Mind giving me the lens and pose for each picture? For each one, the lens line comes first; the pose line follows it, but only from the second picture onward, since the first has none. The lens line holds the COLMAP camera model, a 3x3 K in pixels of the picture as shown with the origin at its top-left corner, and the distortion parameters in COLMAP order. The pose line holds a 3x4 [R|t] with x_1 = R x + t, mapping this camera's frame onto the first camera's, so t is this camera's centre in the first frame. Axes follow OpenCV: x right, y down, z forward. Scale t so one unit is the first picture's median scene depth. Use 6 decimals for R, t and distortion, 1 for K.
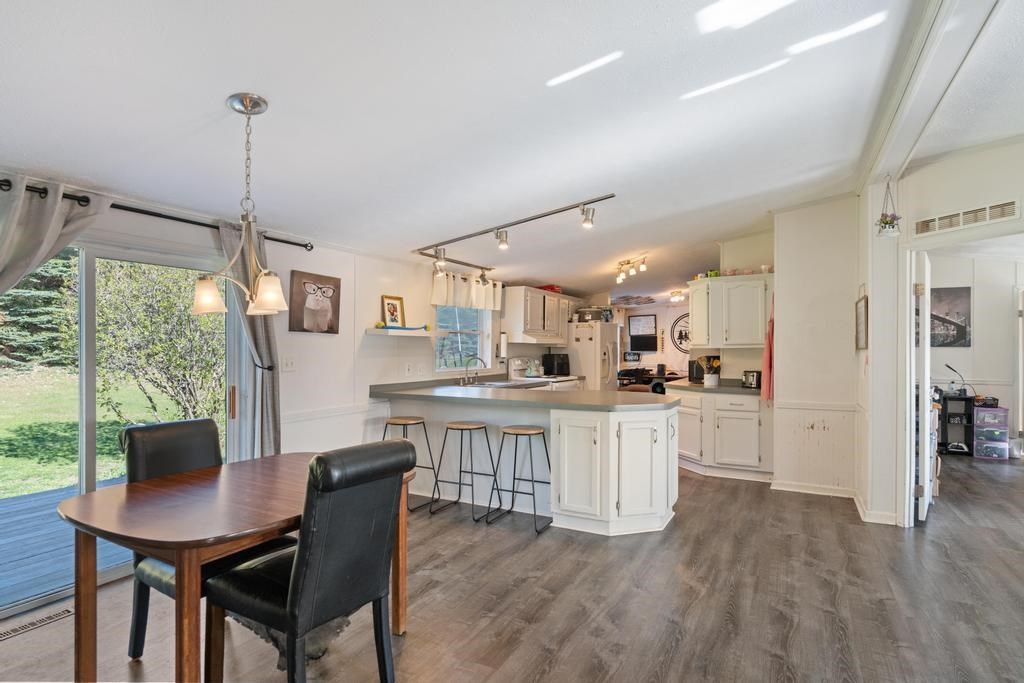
lens RADIAL K [[540.9, 0, 512.0], [0, 540.9, 341.5], [0, 0, 1]] dist [0.000900, -0.000064]
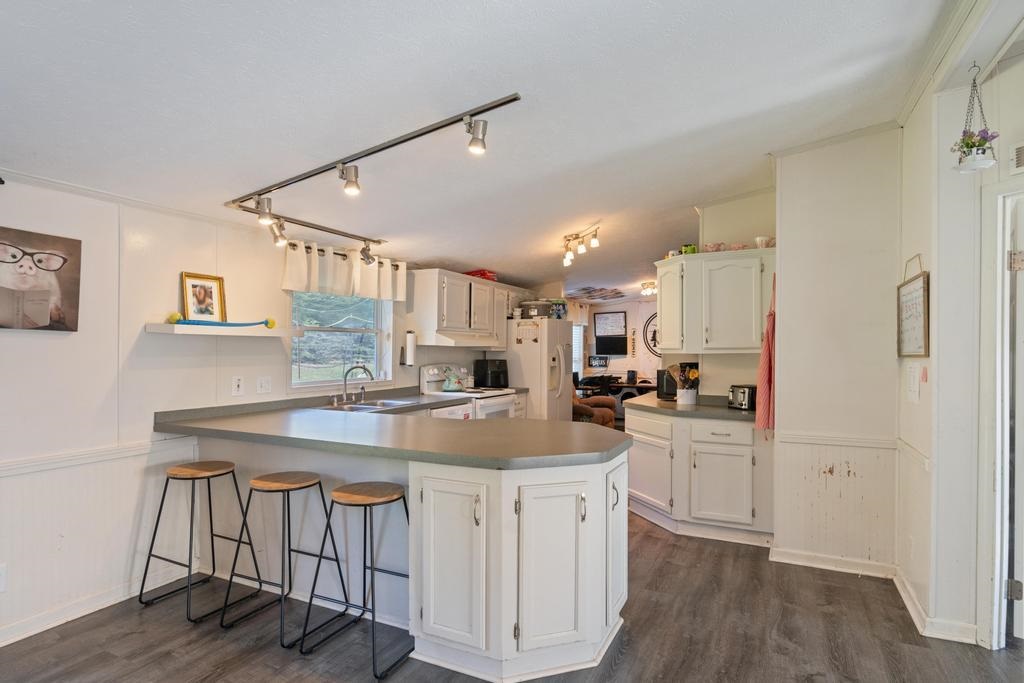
lens RADIAL K [[554.7, 0, 512.0], [0, 554.7, 341.5], [0, 0, 1]] dist [-0.001812, -0.000059]
pose [[0.999390, 0.002284, 0.034836, 0.115560], [-0.002218, 0.999996, -0.001933, -0.001899], [-0.034841, 0.001855, 0.999391, 0.282373]]
